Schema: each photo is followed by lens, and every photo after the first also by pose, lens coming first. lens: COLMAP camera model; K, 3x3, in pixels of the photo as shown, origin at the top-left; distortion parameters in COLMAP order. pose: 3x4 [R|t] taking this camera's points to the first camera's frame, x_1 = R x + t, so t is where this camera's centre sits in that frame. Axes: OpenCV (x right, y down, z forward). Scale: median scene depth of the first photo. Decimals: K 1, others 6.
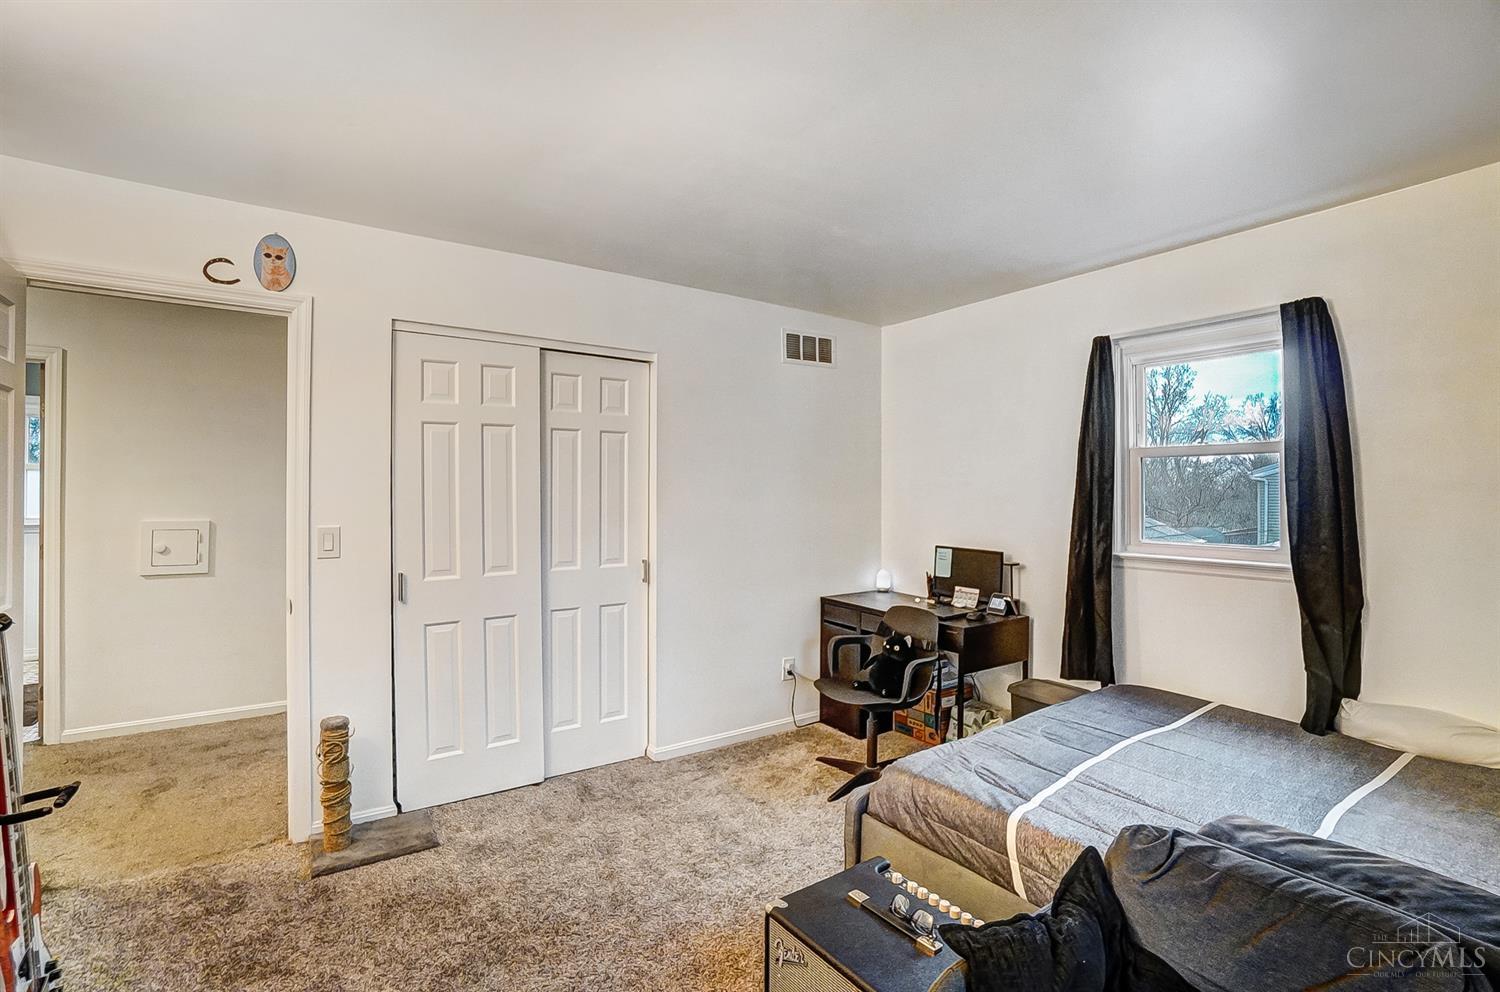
lens RADIAL K [[680.3, 0, 752.9], [0, 680.3, 490.3], [0, 0, 1]] dist [-0.035309, 0.000799]
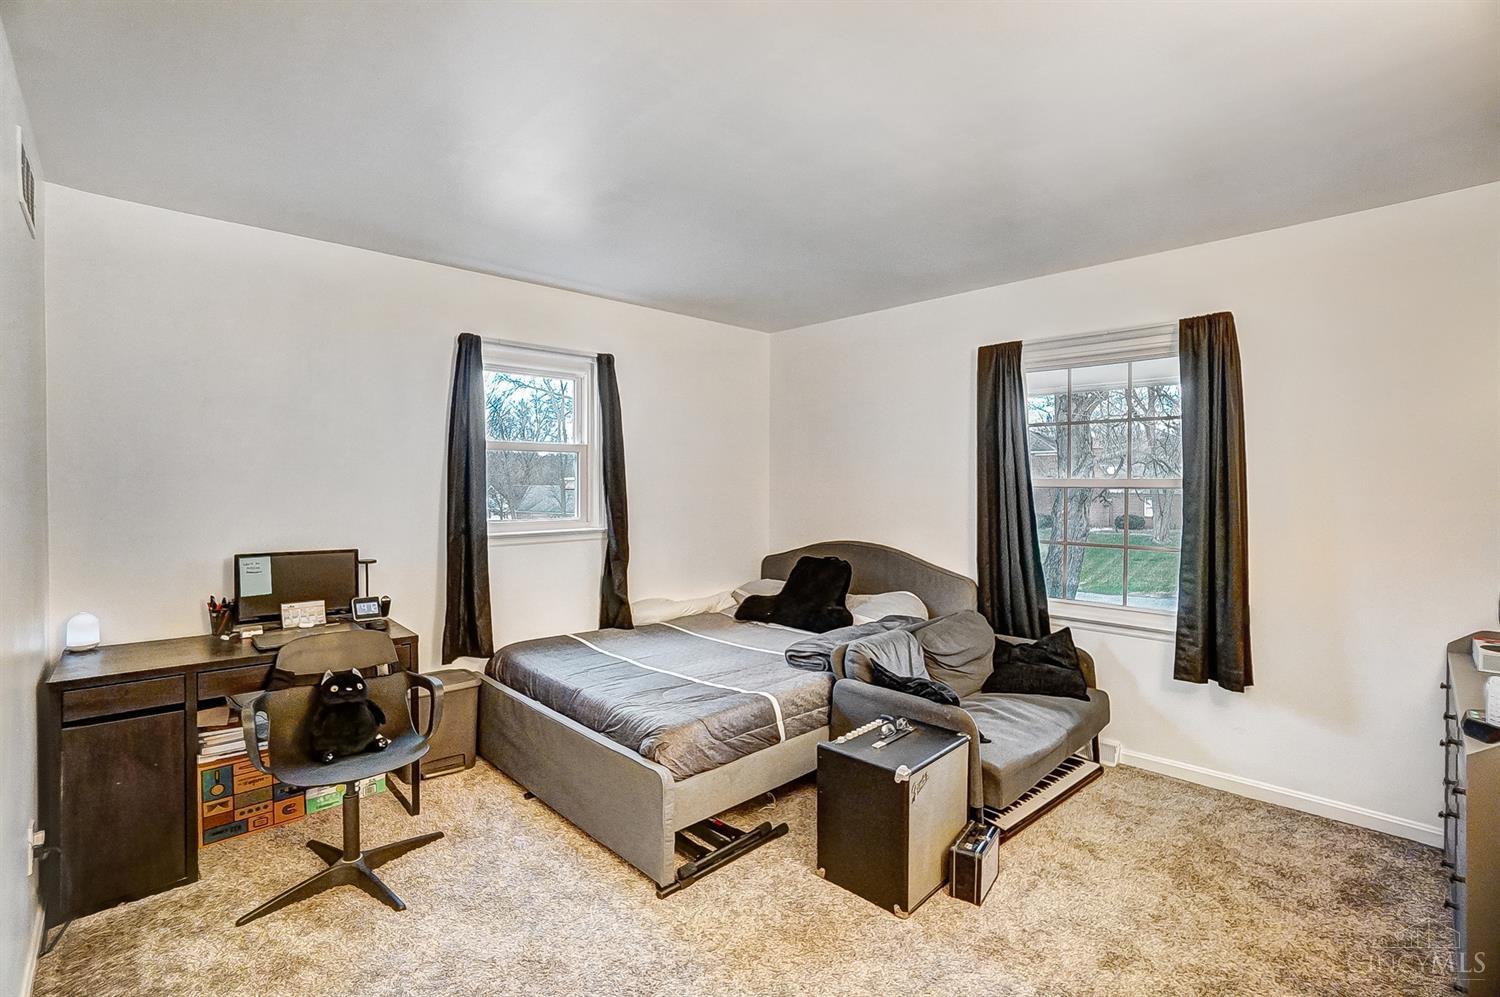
lens RADIAL K [[680.3, 0, 753.6], [0, 680.3, 490.0], [0, 0, 1]] dist [-0.035309, 0.000799]
pose [[-0.161502, -0.012970, 0.986787, -0.603644], [-0.002132, 0.999916, 0.012794, 0.005322], [-0.986870, -0.000037, -0.161516, 0.711522]]
